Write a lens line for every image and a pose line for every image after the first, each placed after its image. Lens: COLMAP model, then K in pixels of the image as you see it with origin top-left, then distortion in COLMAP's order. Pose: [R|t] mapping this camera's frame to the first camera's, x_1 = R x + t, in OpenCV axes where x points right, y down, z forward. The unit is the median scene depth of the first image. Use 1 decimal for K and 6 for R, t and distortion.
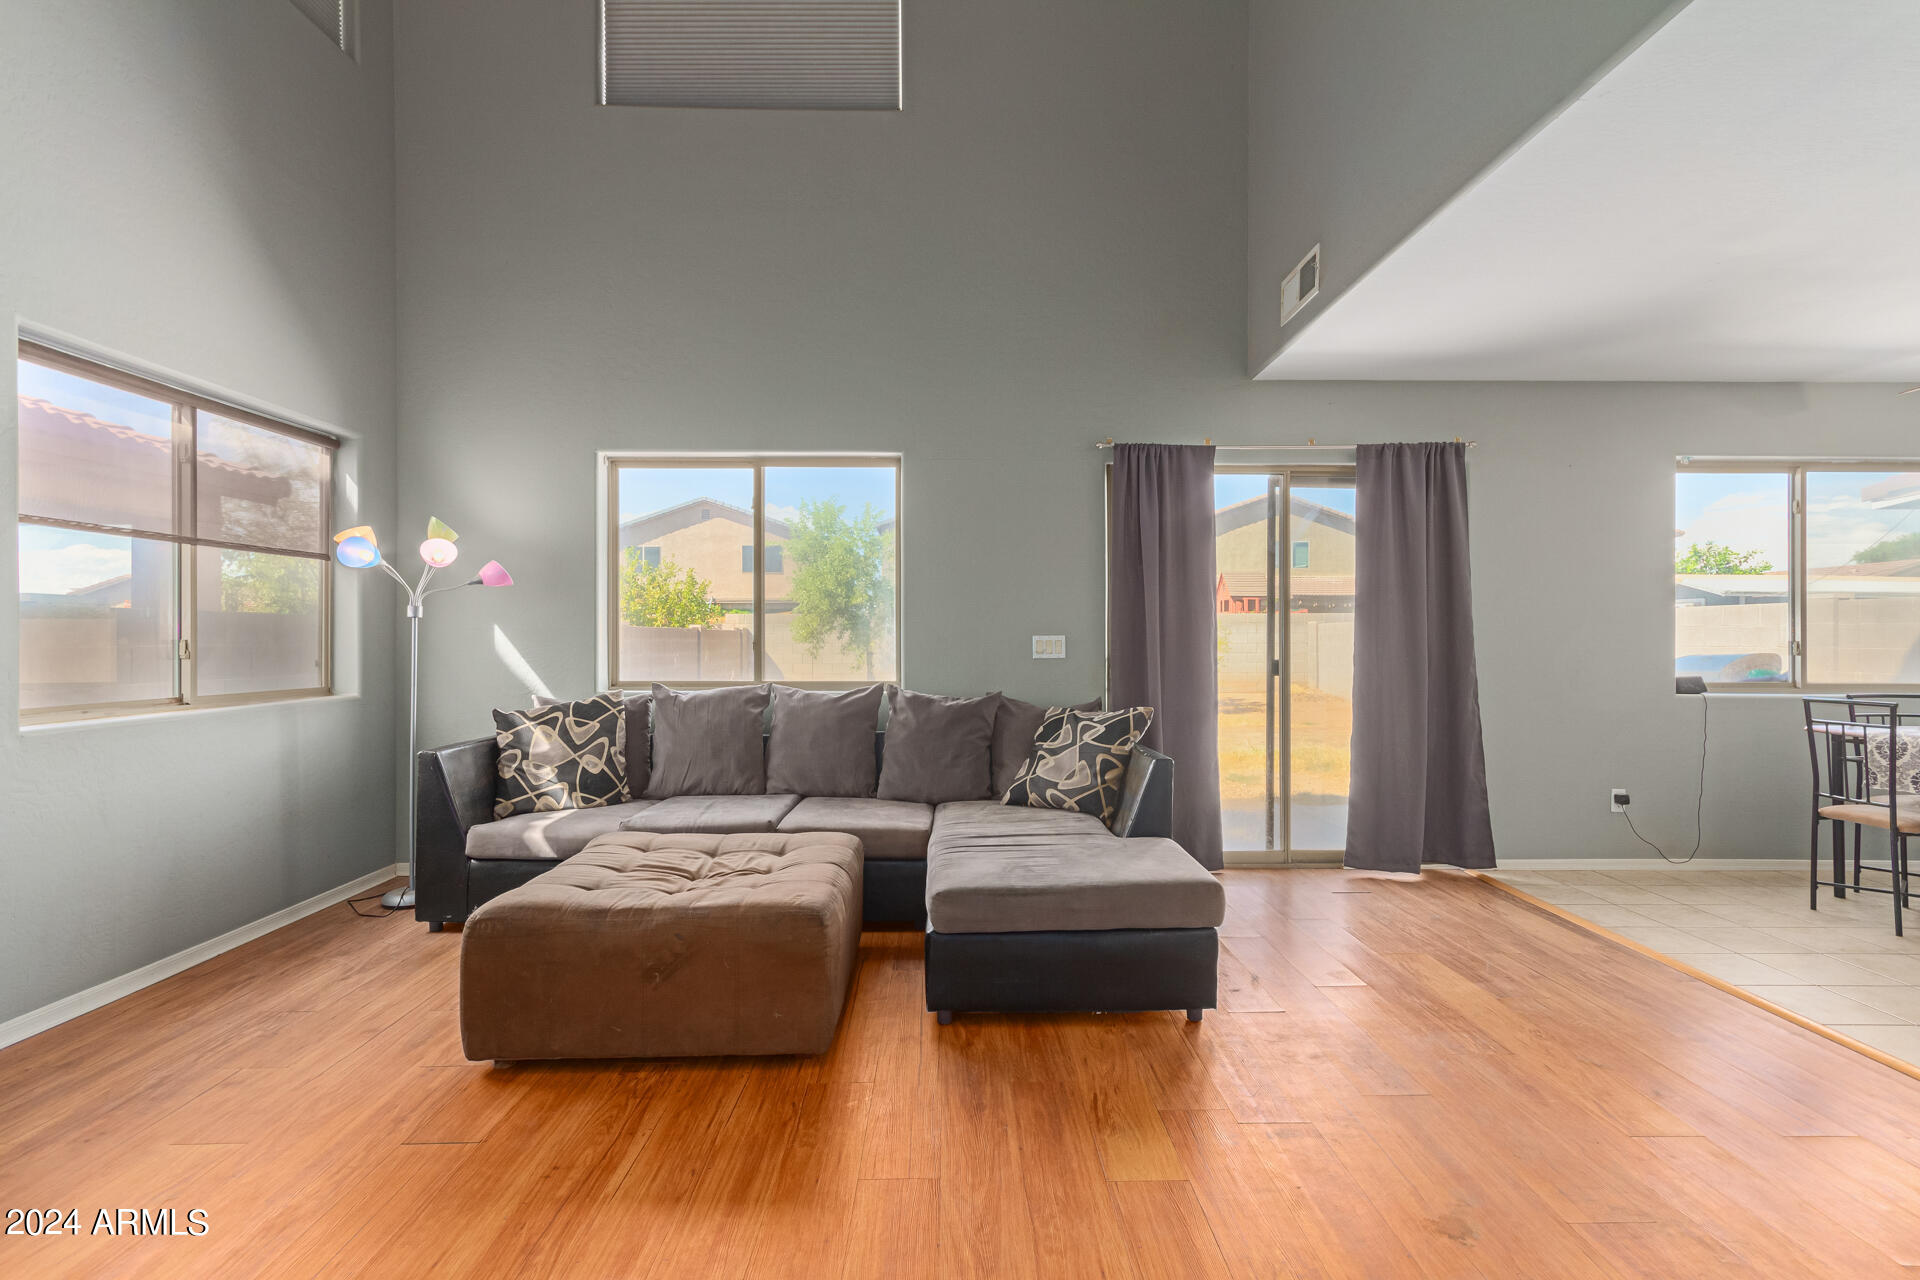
lens RADIAL K [[899.2, 0, 962.1], [0, 899.2, 646.5], [0, 0, 1]] dist [0.006107, 0.002670]
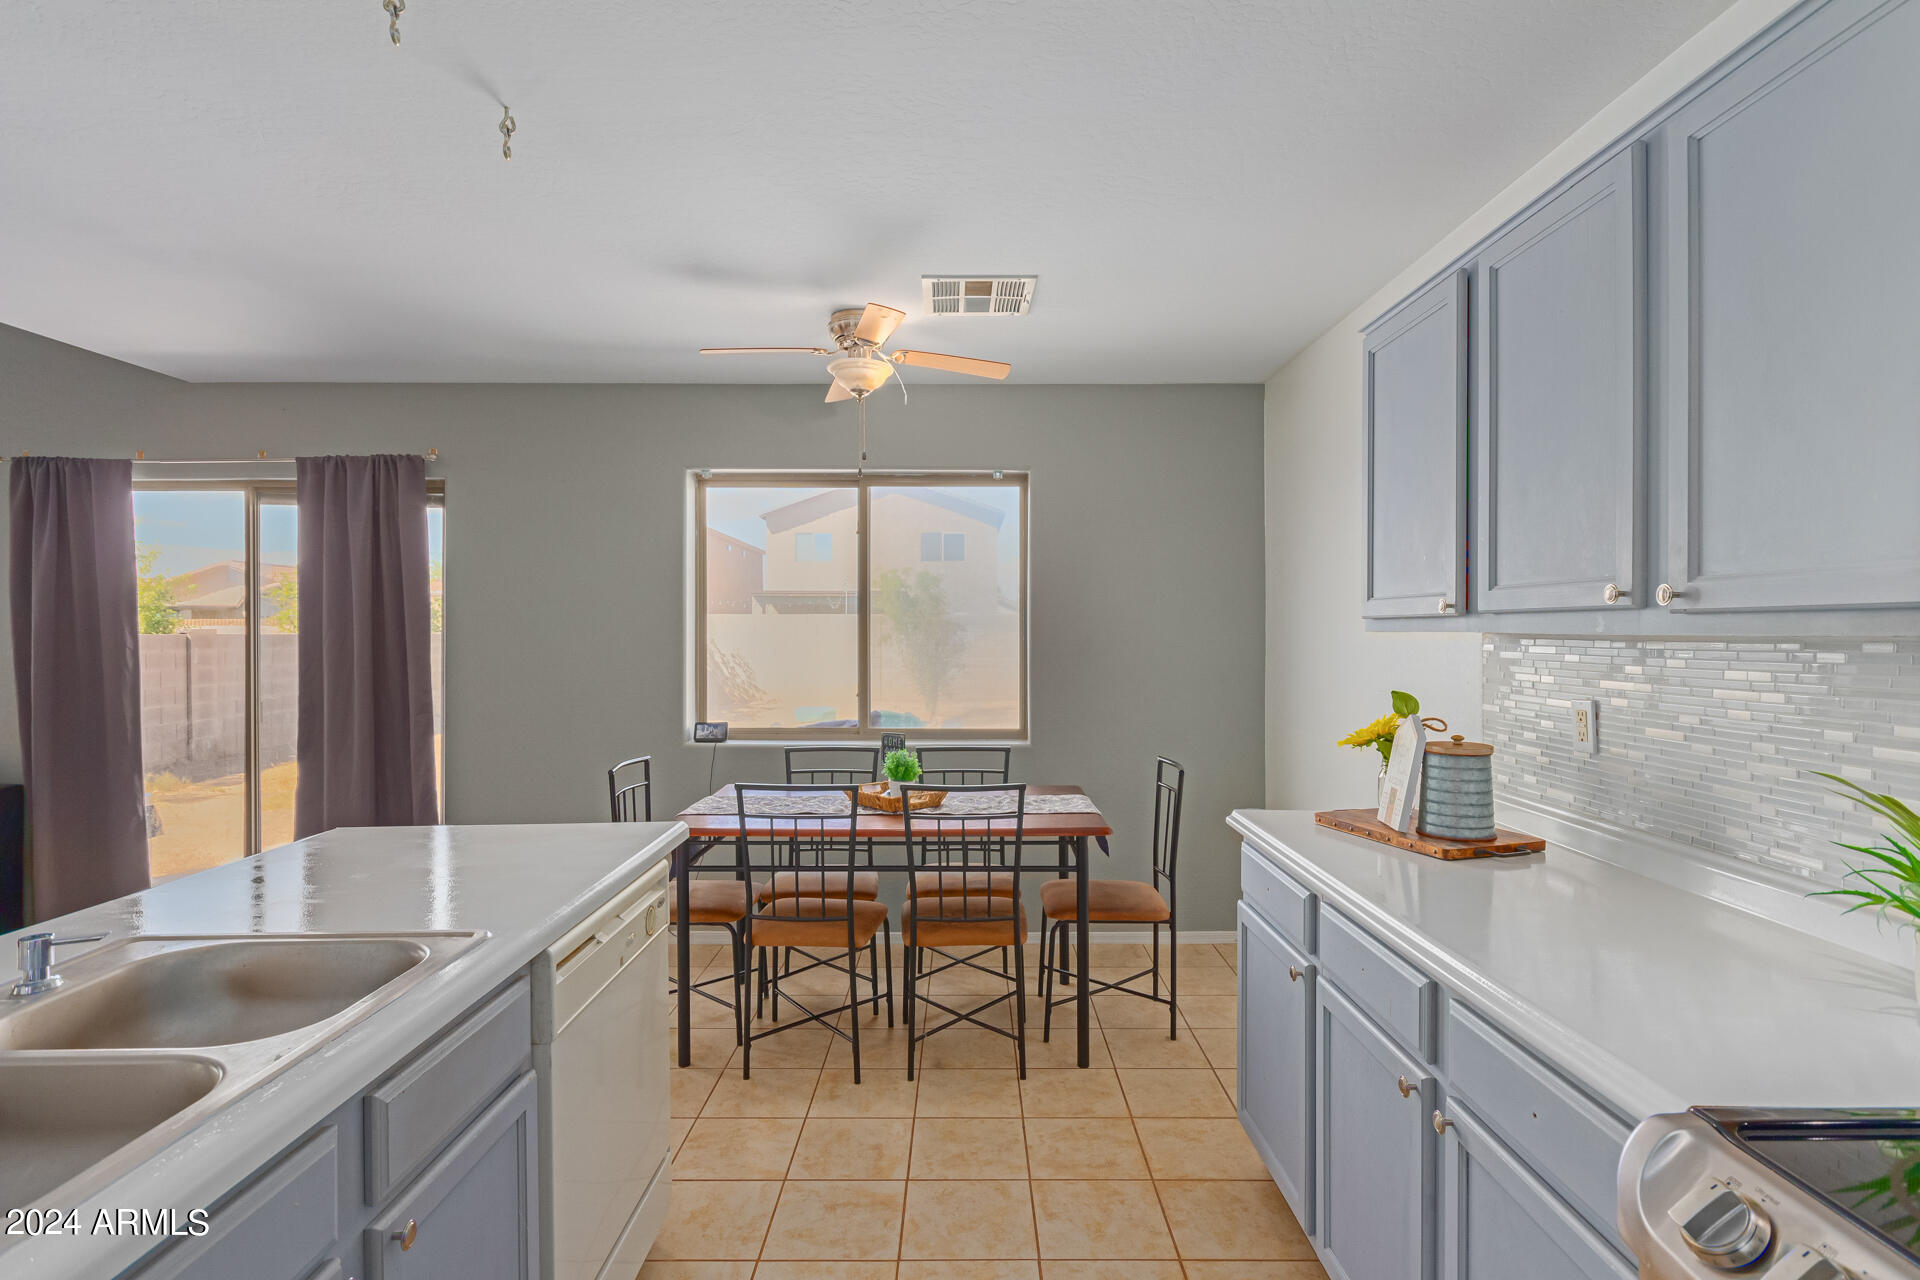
lens RADIAL K [[971.7, 0, 954.5], [0, 971.7, 632.1], [0, 0, 1]] dist [0.025923, -0.006489]
pose [[0.999603, -0.001148, -0.028152, 1.157704], [0.000996, 0.999985, -0.005392, -0.051407], [0.028157, 0.005362, 0.999589, 0.072613]]
